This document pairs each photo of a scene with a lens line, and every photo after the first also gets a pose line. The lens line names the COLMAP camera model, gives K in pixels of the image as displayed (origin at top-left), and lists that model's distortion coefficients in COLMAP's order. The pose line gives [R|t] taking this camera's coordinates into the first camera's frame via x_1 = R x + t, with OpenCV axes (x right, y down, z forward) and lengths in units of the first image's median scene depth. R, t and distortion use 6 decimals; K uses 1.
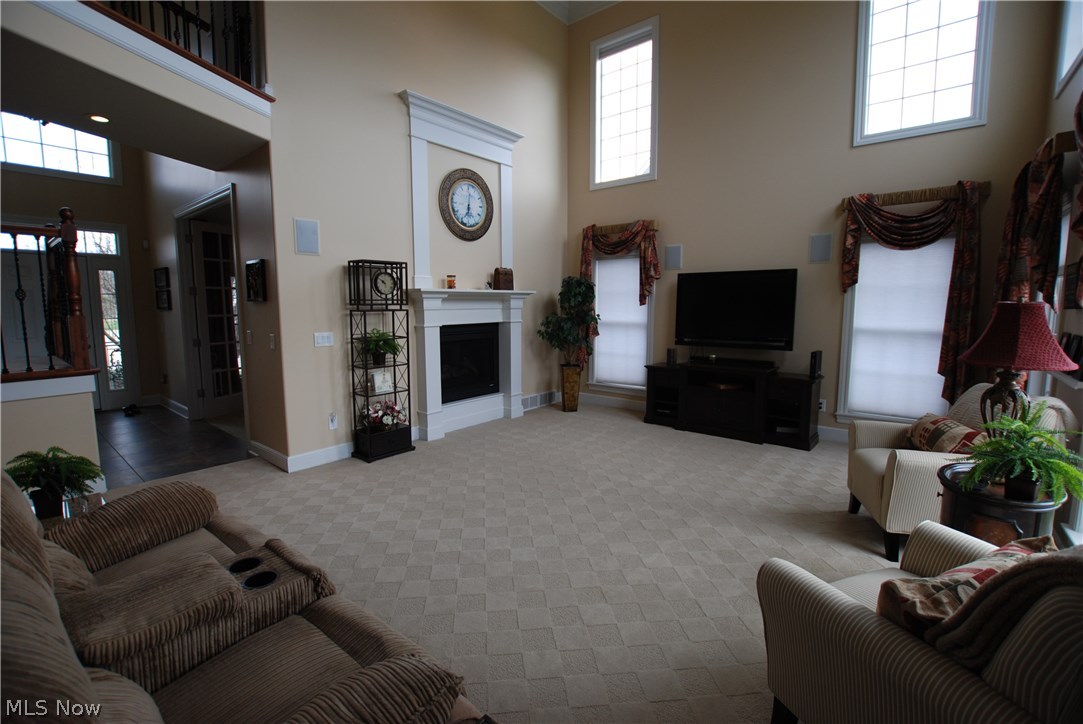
lens RADIAL K [[477.0, 0, 543.3], [0, 477.0, 357.2], [0, 0, 1]] dist [-0.034089, 0.005335]
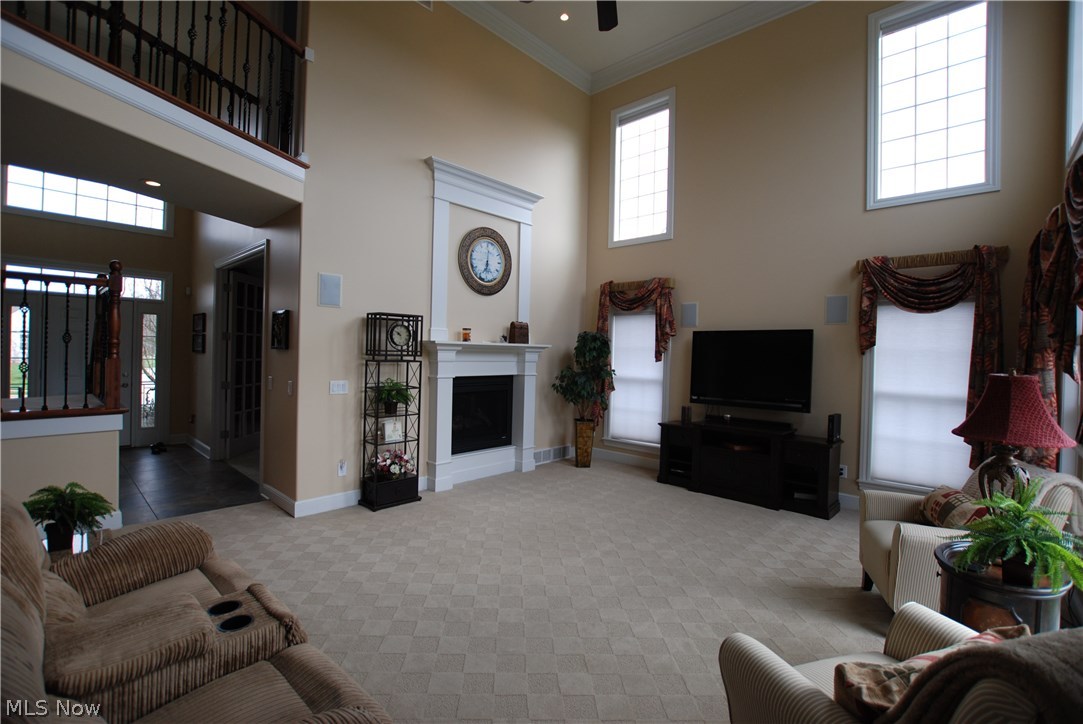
lens RADIAL K [[483.6, 0, 542.8], [0, 483.6, 356.7], [0, 0, 1]] dist [-0.034622, 0.006185]
pose [[0.997601, 0.026365, -0.064011, 0.048948], [-0.032956, 0.994010, -0.104205, -0.010028], [0.060880, 0.106065, 0.992494, -0.024568]]
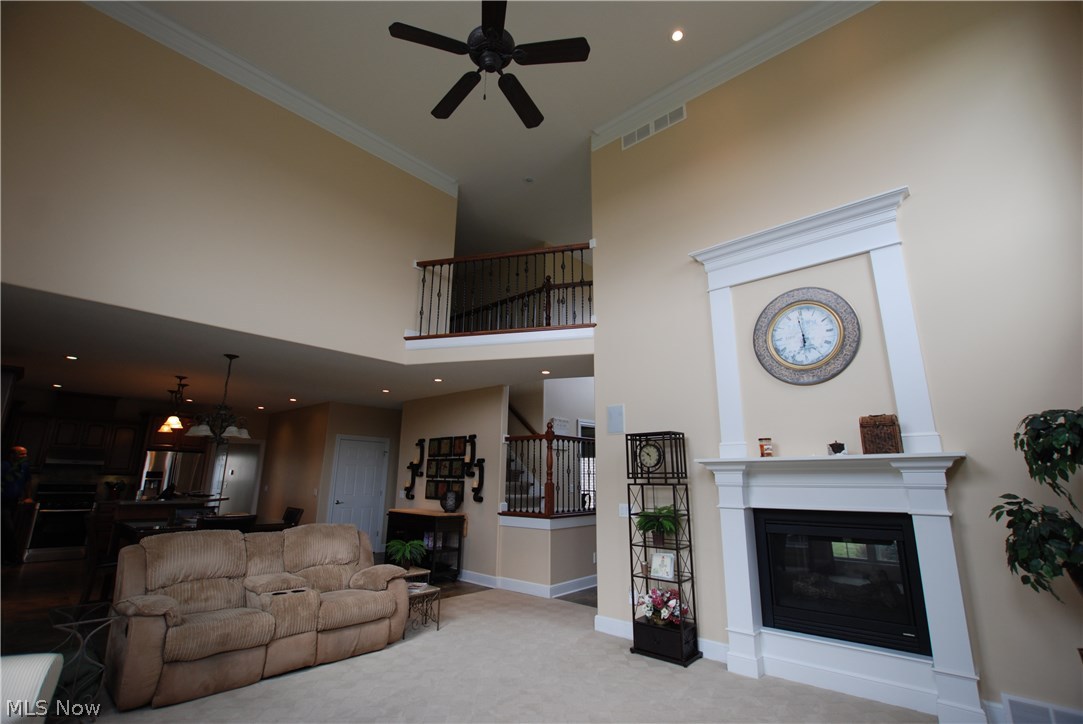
lens RADIAL K [[477.0, 0, 543.3], [0, 477.0, 357.2], [0, 0, 1]] dist [-0.034089, 0.005335]
pose [[-0.036719, -0.243825, -0.969124, 0.707417], [-0.119650, 0.963874, -0.237971, -0.098412], [0.992137, 0.107217, -0.064566, 0.879107]]
